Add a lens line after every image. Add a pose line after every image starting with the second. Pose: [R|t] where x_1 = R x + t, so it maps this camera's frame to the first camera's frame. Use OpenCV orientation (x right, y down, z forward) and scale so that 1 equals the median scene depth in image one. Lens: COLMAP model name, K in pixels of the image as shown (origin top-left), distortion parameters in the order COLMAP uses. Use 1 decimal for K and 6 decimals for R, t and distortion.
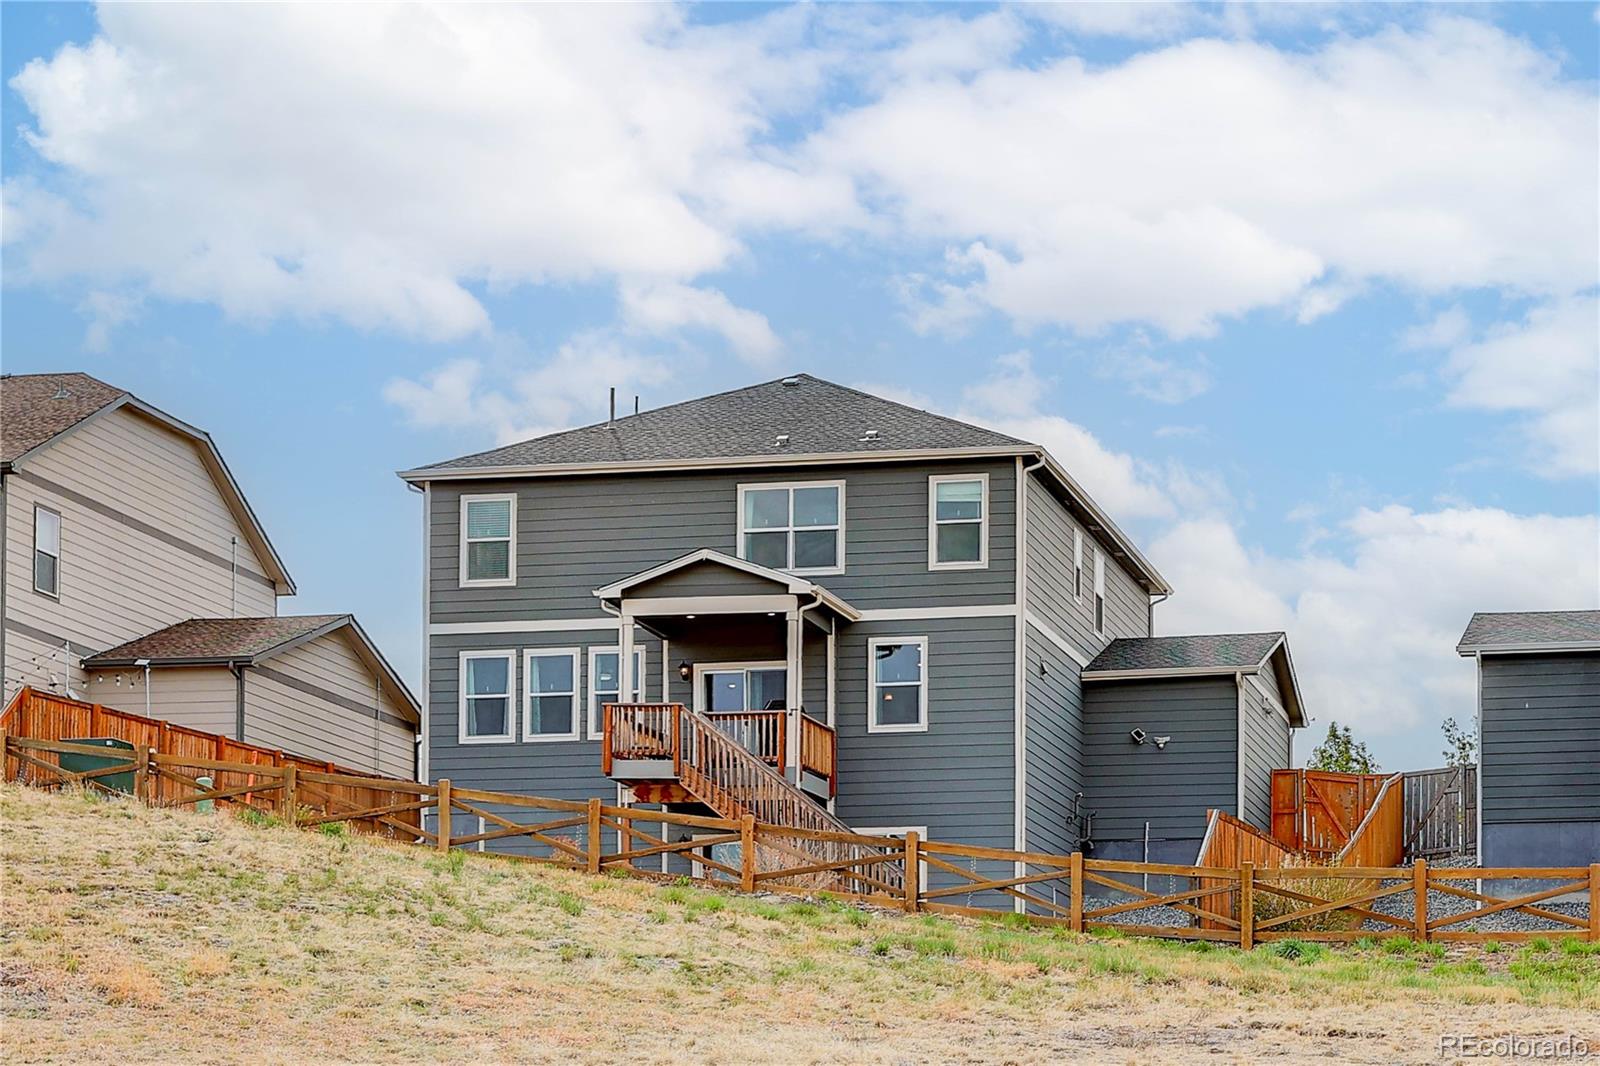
lens RADIAL K [[3743.8, 0, 799.9], [0, 3743.8, 533.7], [0, 0, 1]] dist [-0.078561, 0.000000]
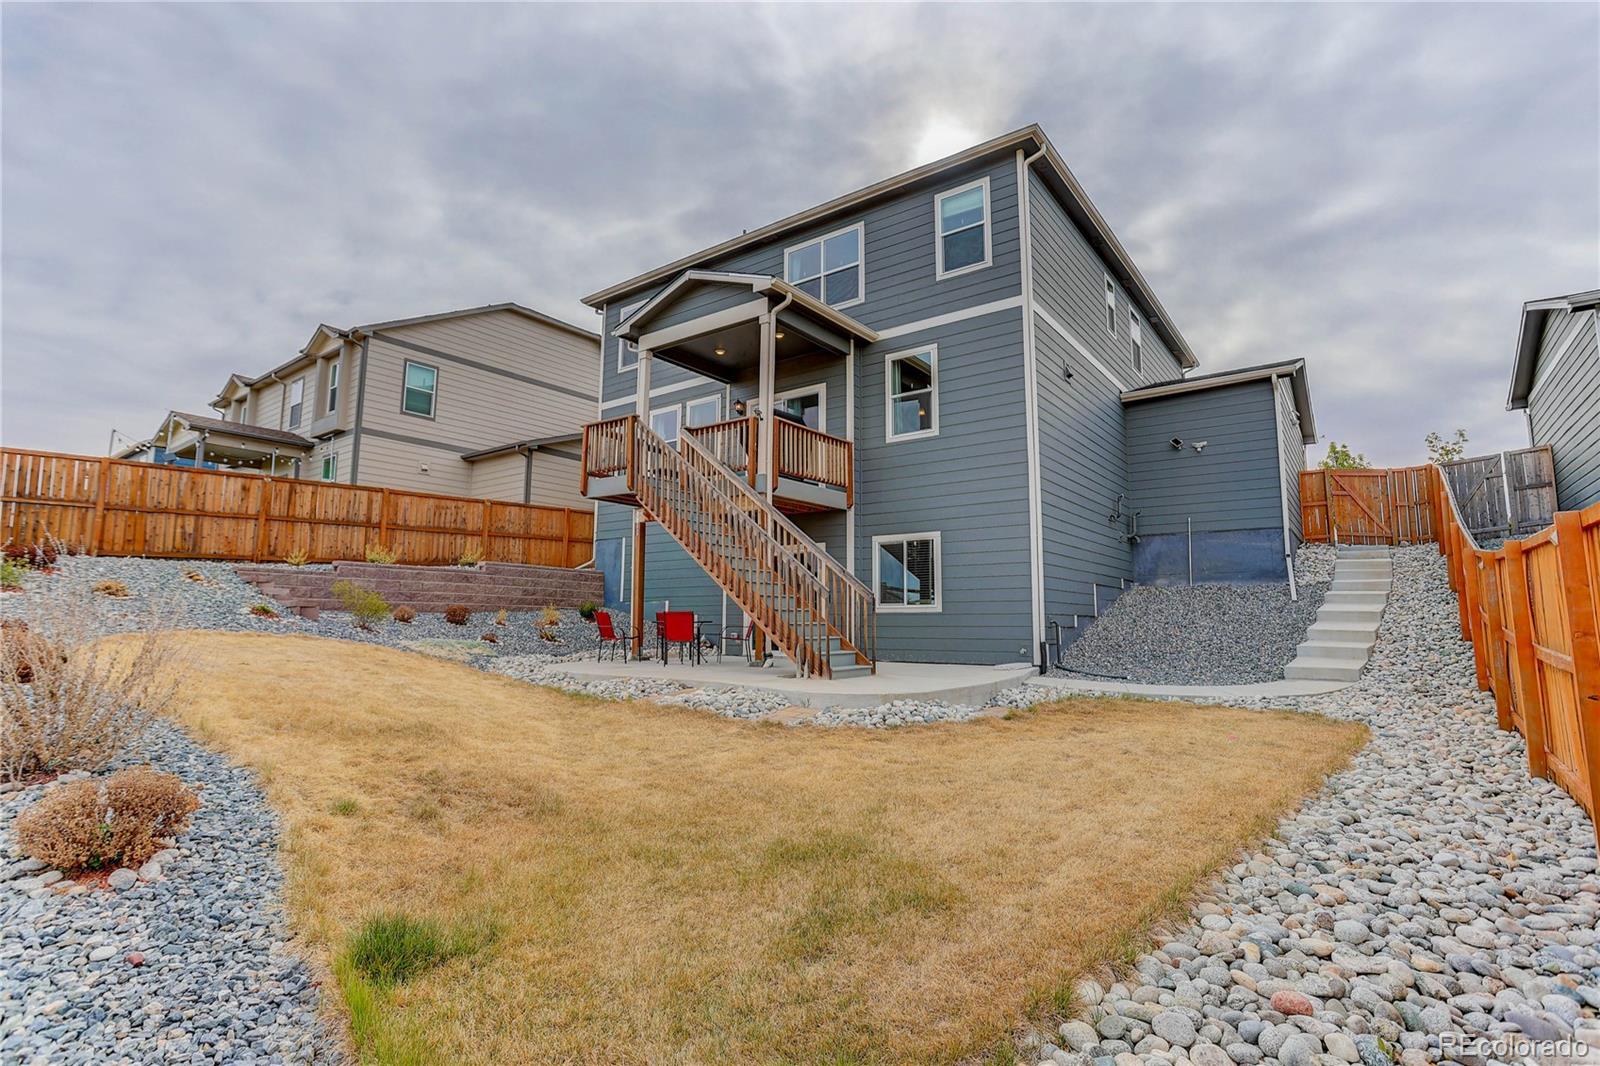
lens RADIAL K [[778.4, 0, 793.7], [0, 778.4, 503.7], [0, 0, 1]] dist [-0.030711, 0.009054]
pose [[0.925925, -0.063354, -0.372357, 0.073498], [0.074357, 0.997115, 0.015248, 0.064437], [0.370316, -0.041806, 0.927964, 0.784618]]
